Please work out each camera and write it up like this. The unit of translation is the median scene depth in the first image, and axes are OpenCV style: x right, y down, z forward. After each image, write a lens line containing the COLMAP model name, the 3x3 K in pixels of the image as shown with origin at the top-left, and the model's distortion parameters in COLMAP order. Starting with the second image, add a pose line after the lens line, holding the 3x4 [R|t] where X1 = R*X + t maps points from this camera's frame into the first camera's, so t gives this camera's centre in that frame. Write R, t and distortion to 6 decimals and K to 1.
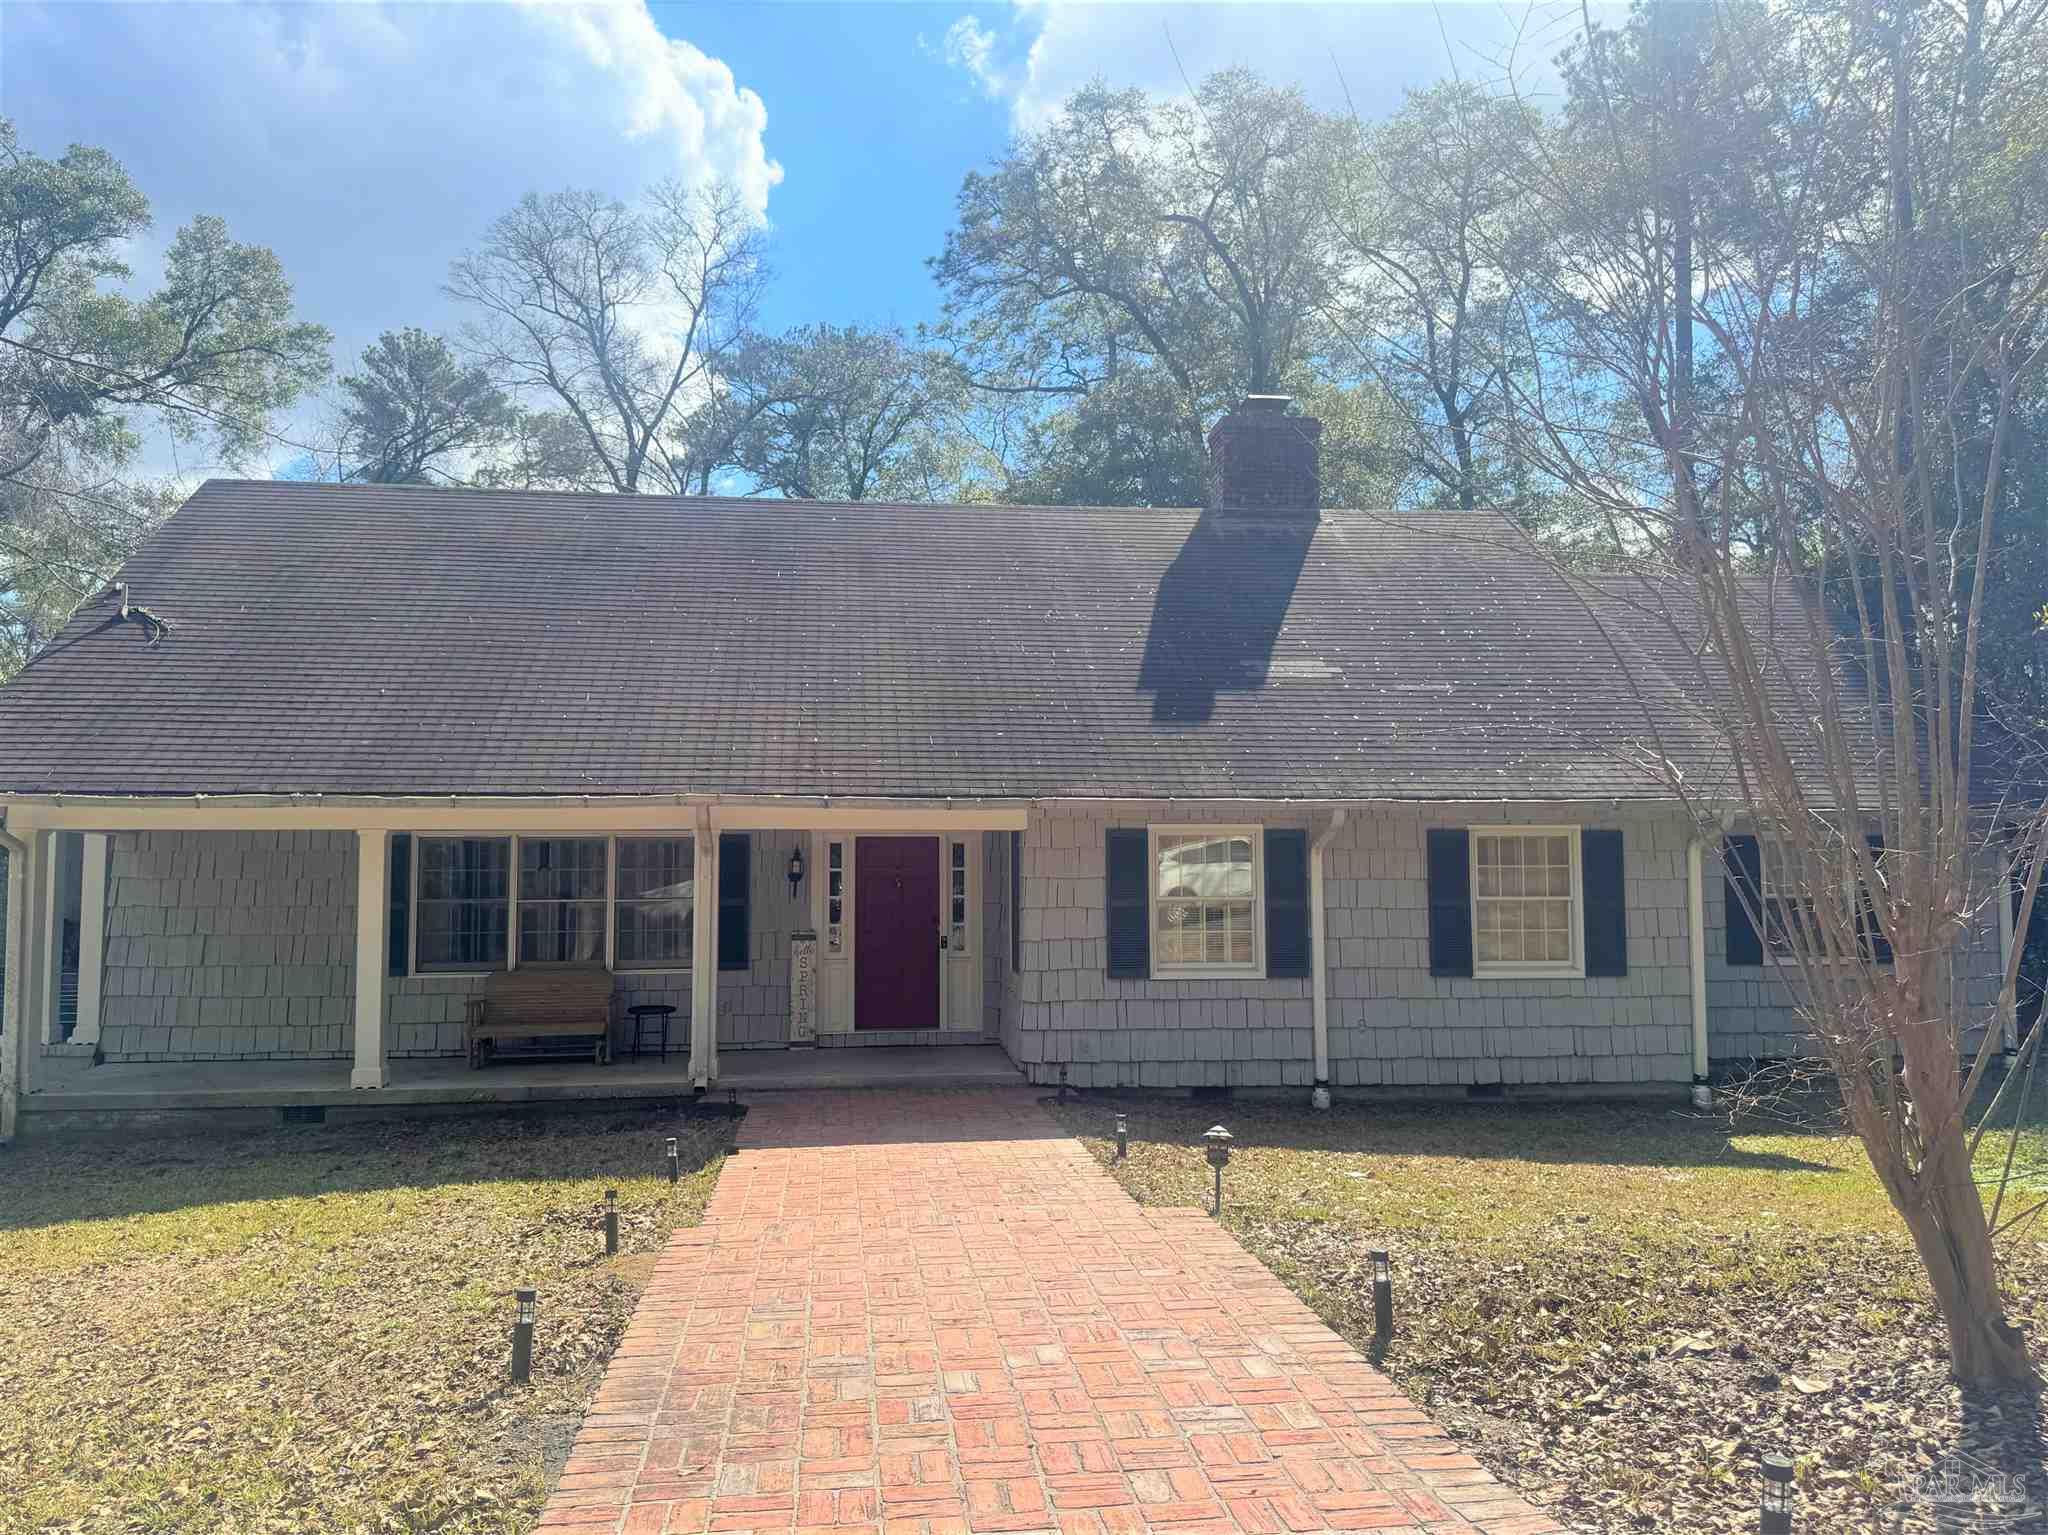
lens RADIAL K [[1486.6, 0, 1024.0], [0, 1486.6, 767.5], [0, 0, 1]] dist [0.061357, -0.003172]
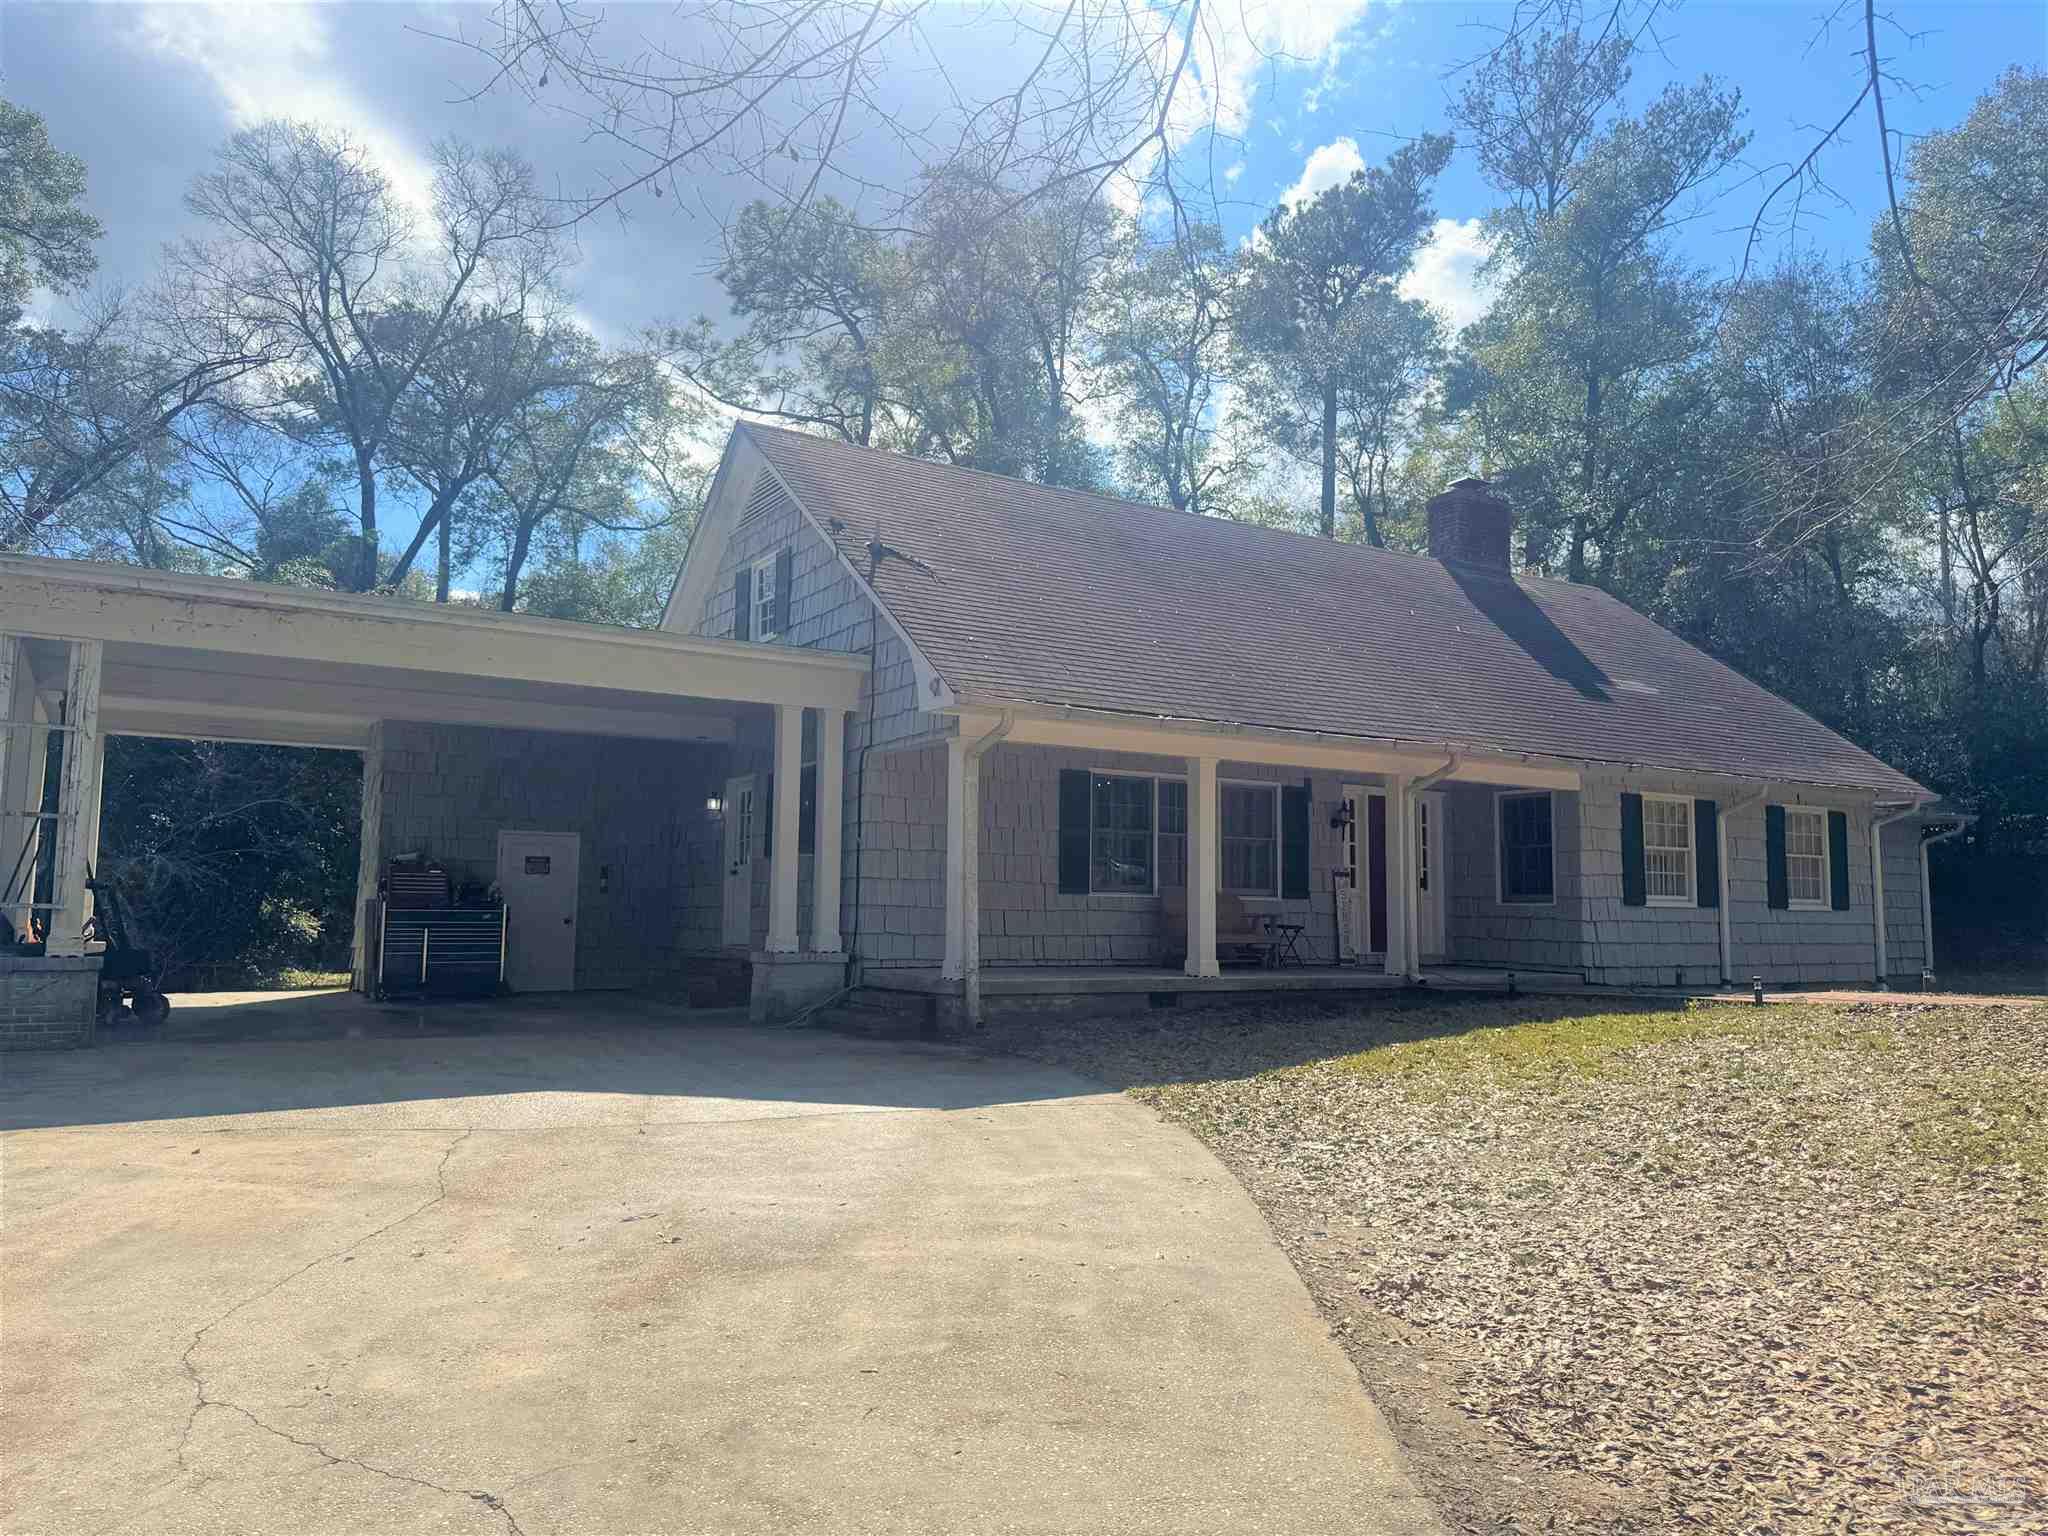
lens RADIAL K [[1504.8, 0, 1031.5], [0, 1504.8, 707.1], [0, 0, 1]] dist [0.060545, -0.005478]
pose [[0.895824, 0.074552, 0.438112, -0.986761], [-0.042859, 0.995726, -0.081805, 0.096739], [-0.442338, 0.054506, 0.895190, 0.014450]]
